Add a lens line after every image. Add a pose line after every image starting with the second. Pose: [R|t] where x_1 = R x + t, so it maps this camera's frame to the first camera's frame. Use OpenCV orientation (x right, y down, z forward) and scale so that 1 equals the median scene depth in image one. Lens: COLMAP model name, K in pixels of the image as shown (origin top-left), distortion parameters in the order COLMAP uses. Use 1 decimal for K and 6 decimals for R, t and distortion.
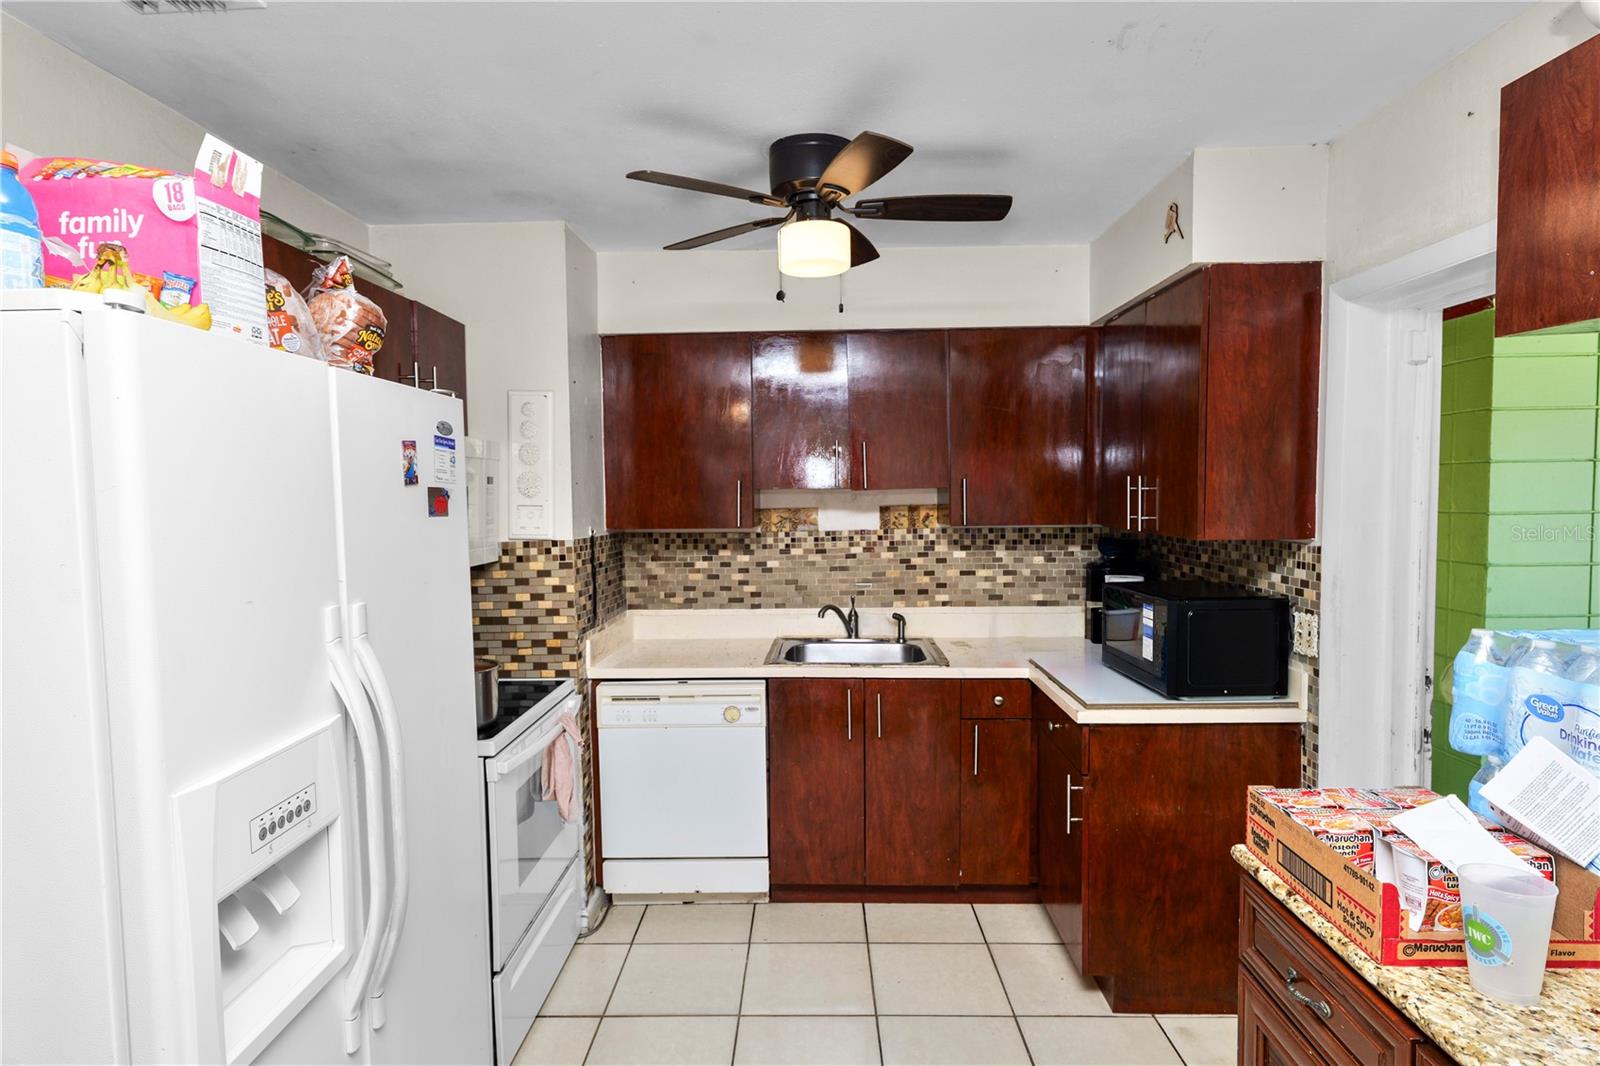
lens RADIAL K [[856.7, 0, 801.1], [0, 856.7, 536.3], [0, 0, 1]] dist [0.004022, -0.000516]
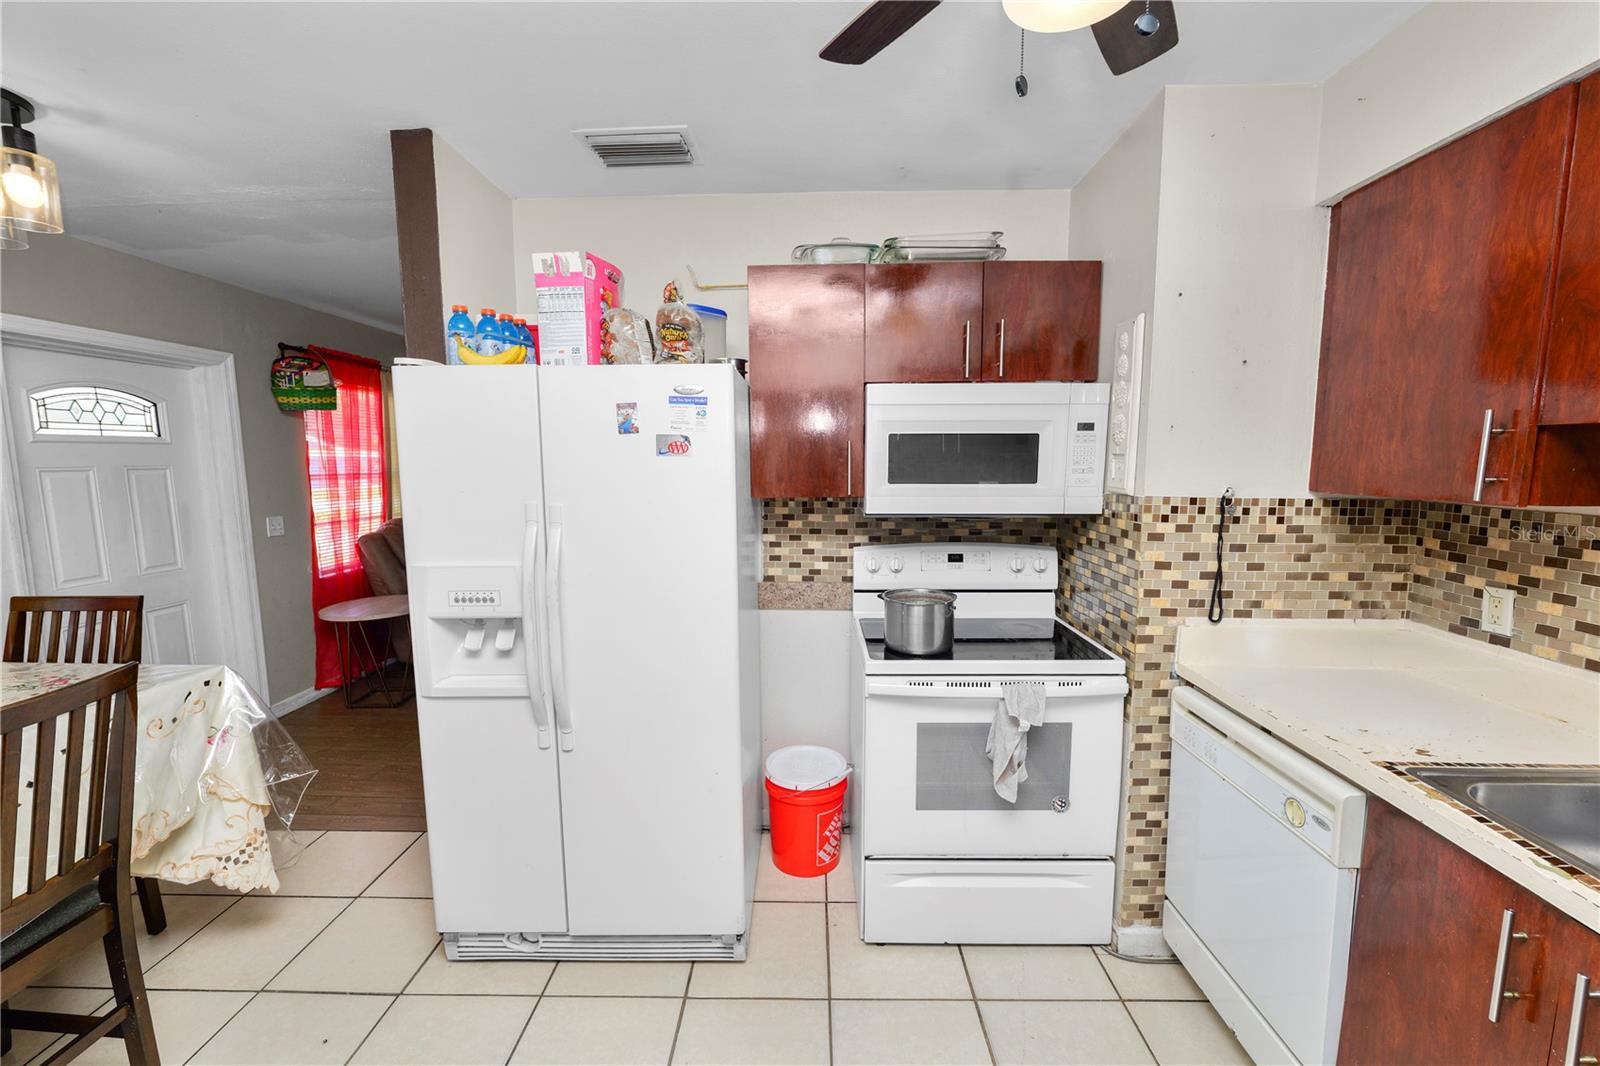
lens RADIAL K [[651.4, 0, 805.0], [0, 651.4, 535.8], [0, 0, 1]] dist [-0.012173, 0.000977]
pose [[-0.000874, 0.129852, -0.991533, 0.334828], [-0.048937, 0.990340, 0.129739, -0.022591], [0.998801, 0.048636, 0.005489, 0.648047]]
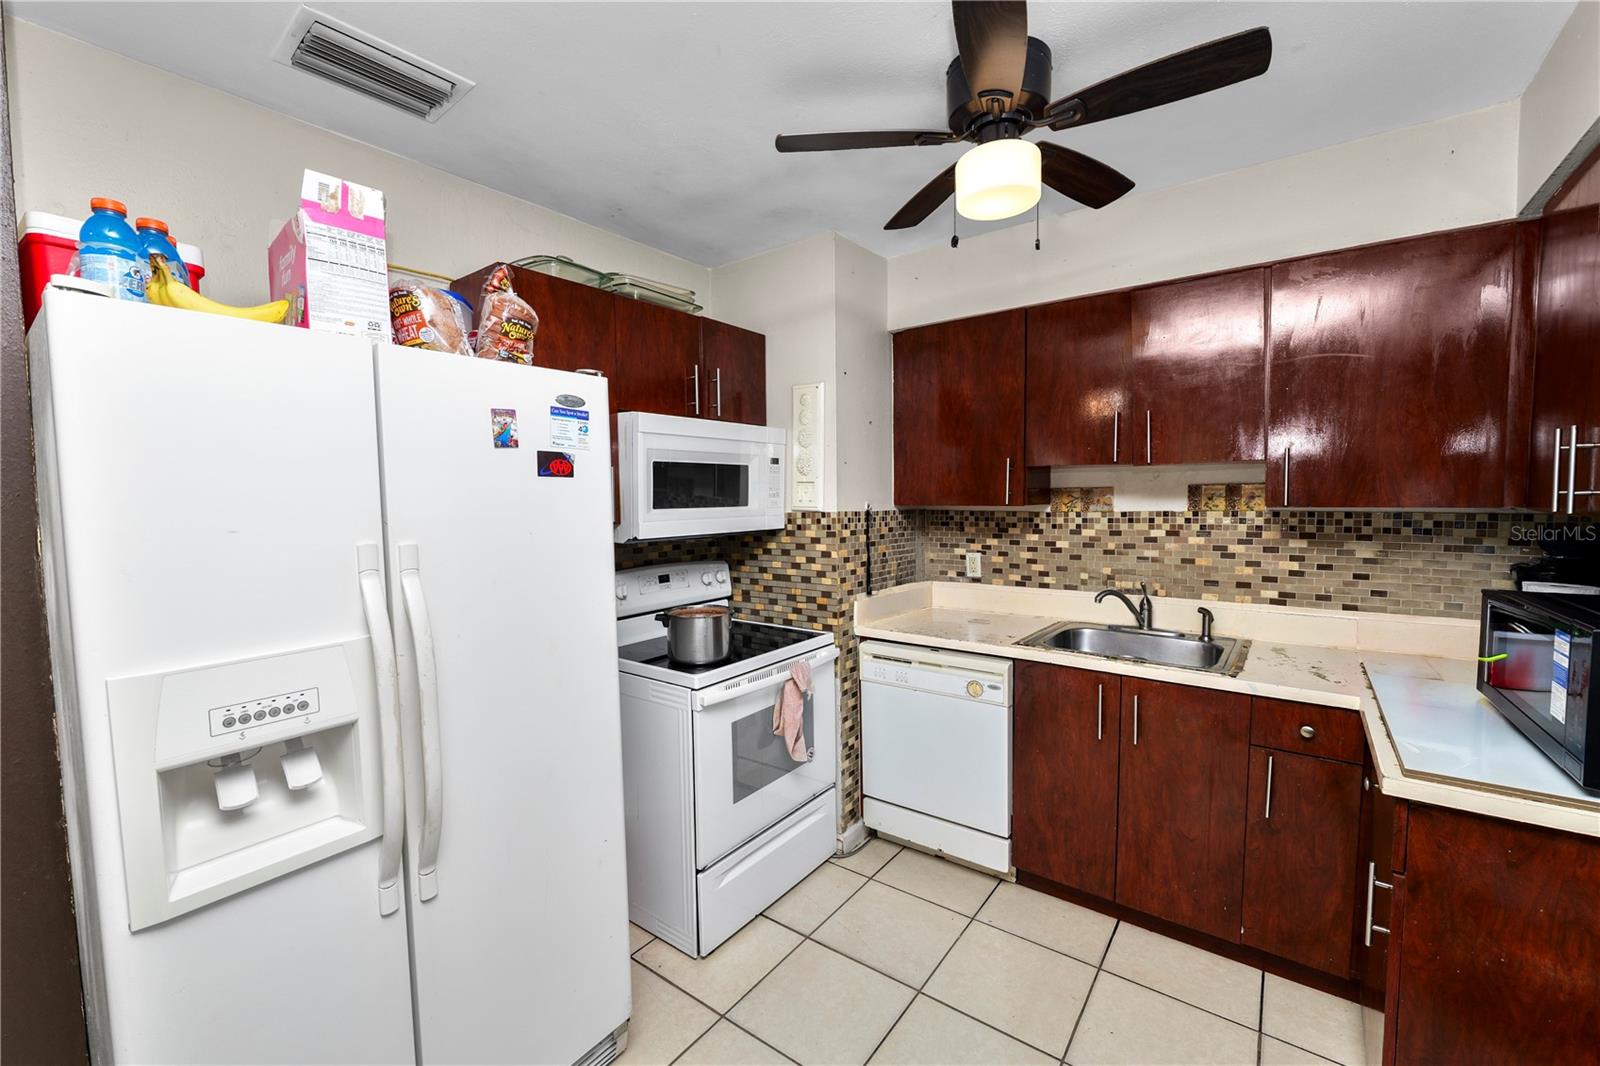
lens RADIAL K [[651.4, 0, 797.5], [0, 651.4, 533.1], [0, 0, 1]] dist [-0.012173, 0.000977]
pose [[0.808110, 0.037790, -0.587817, 0.192919], [-0.028683, 0.999281, 0.024811, 0.011555], [0.588332, -0.003190, 0.808613, 0.257628]]
